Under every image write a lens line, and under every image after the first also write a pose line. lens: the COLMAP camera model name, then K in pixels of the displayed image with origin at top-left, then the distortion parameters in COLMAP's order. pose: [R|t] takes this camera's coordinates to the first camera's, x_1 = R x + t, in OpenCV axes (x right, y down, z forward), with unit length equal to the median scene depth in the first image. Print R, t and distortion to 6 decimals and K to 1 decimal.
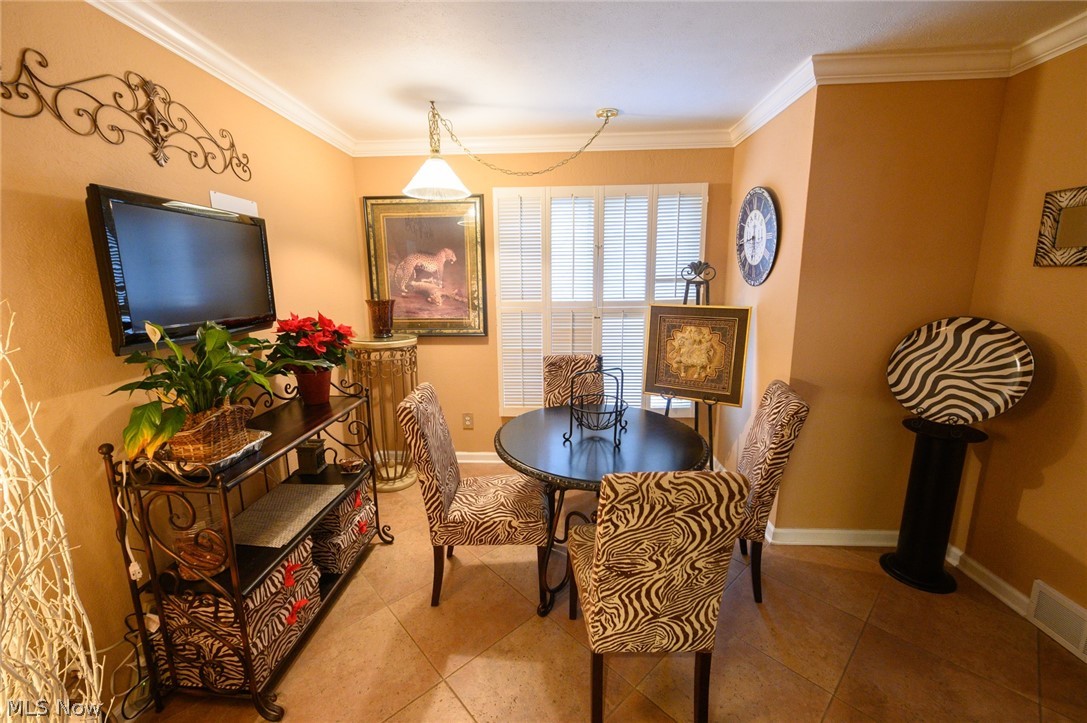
lens RADIAL K [[434.3, 0, 533.4], [0, 434.3, 360.9], [0, 0, 1]] dist [-0.006298, -0.000814]
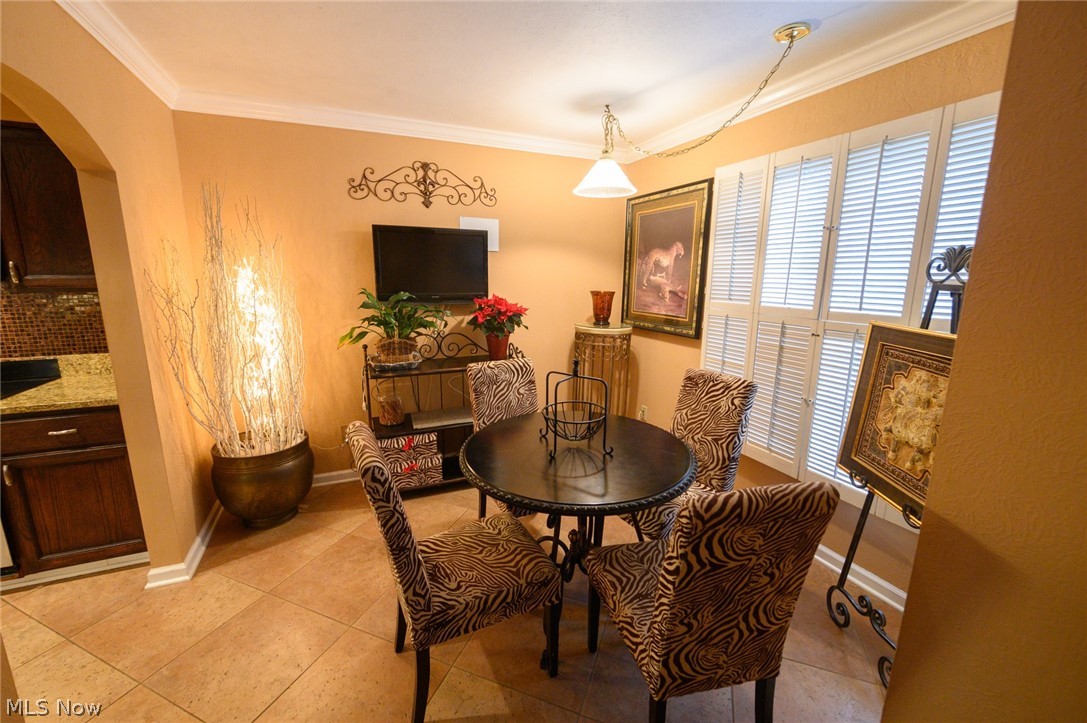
lens RADIAL K [[434.2, 0, 532.3], [0, 434.2, 361.0], [0, 0, 1]] dist [-0.007545, -0.000342]
pose [[0.439087, 0.191400, -0.877820, 0.581581], [-0.183819, 0.975515, 0.120755, -0.064265], [0.879439, 0.108338, 0.463519, 0.325577]]
